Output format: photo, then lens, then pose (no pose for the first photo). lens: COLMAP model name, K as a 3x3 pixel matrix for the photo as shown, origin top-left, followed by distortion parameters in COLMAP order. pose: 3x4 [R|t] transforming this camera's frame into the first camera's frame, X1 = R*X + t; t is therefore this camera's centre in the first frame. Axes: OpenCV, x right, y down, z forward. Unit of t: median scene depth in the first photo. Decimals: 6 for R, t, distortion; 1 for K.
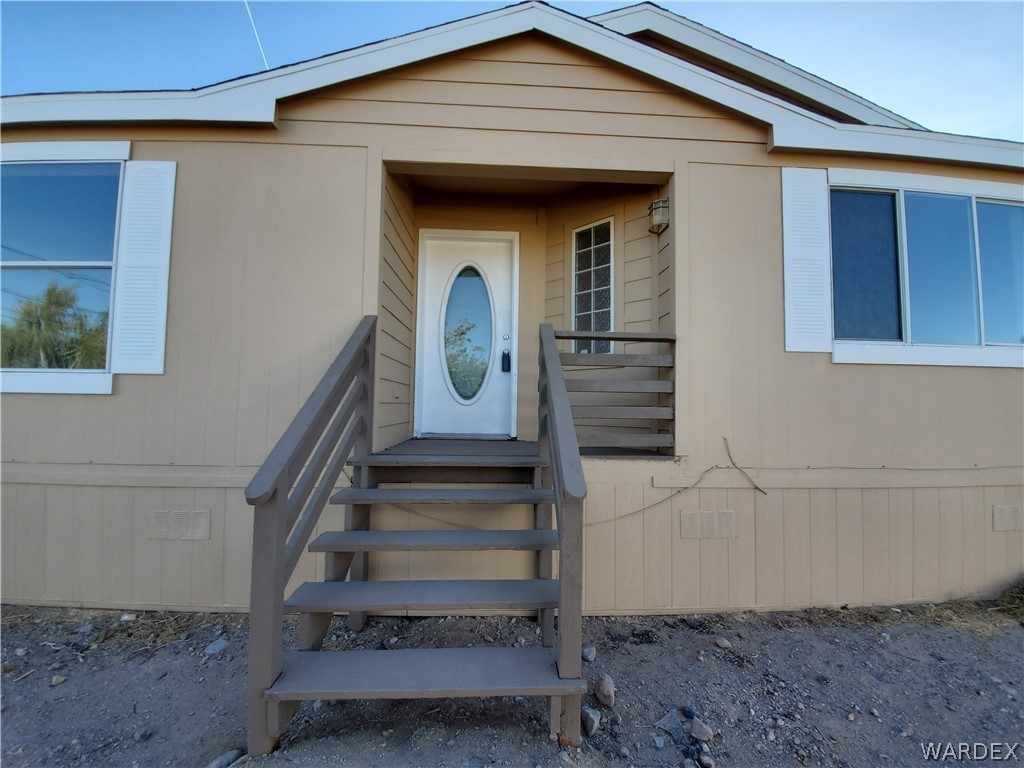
lens RADIAL K [[405.1, 0, 509.5], [0, 405.1, 383.2], [0, 0, 1]] dist [-0.014026, -0.005499]
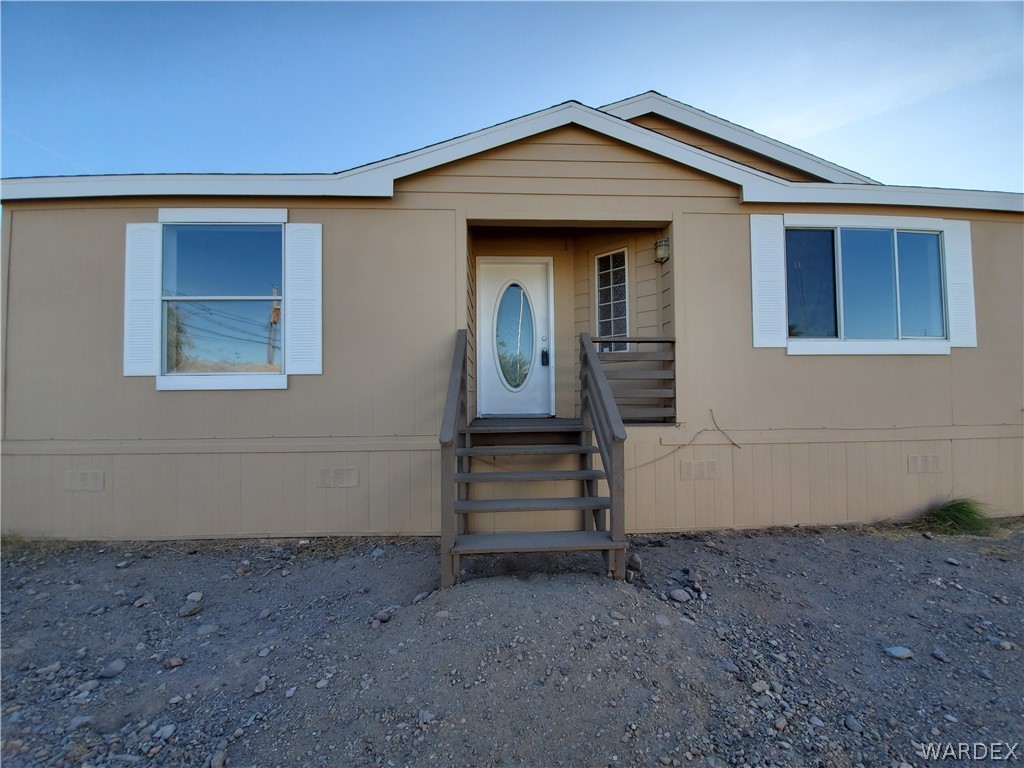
lens RADIAL K [[405.1, 0, 510.2], [0, 405.1, 383.7], [0, 0, 1]] dist [-0.014026, -0.005499]
pose [[0.999712, -0.024008, 0.000232, -0.175553], [0.023995, 0.999424, 0.024006, -0.006517], [-0.000808, -0.023993, 0.999712, -0.428839]]
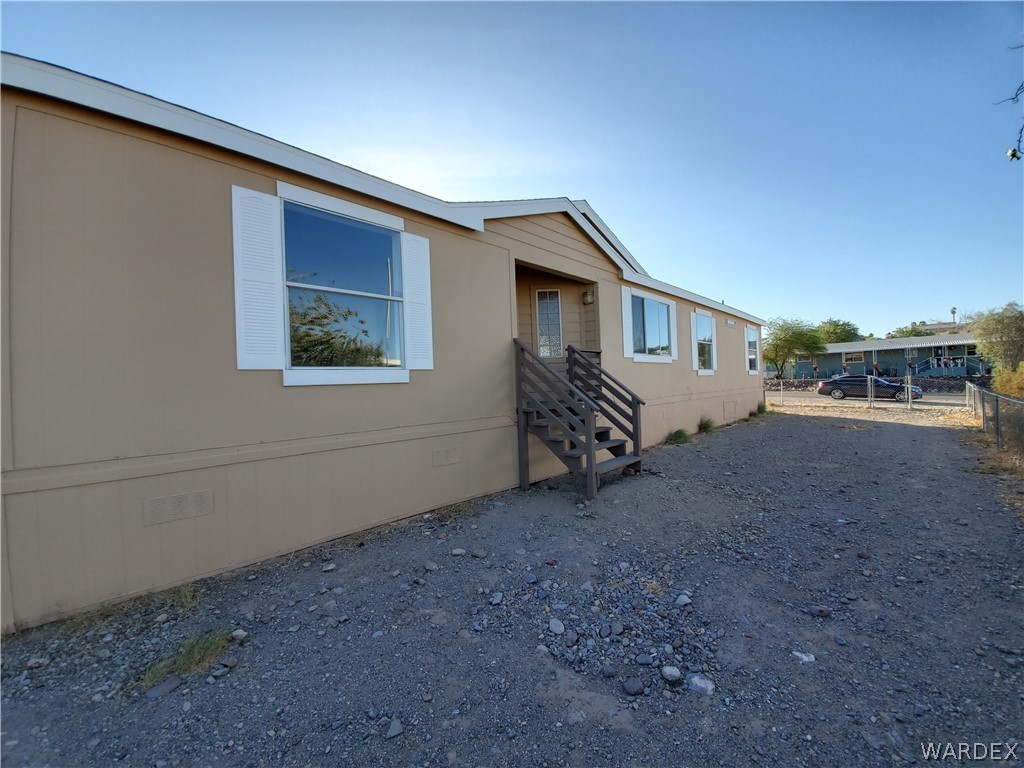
lens RADIAL K [[405.1, 0, 515.9], [0, 405.1, 383.0], [0, 0, 1]] dist [-0.014026, -0.005499]
pose [[0.725151, -0.038000, 0.687541, -1.687991], [0.015034, 0.999112, 0.039364, -0.026450], [-0.688426, -0.018208, 0.725078, -0.442297]]
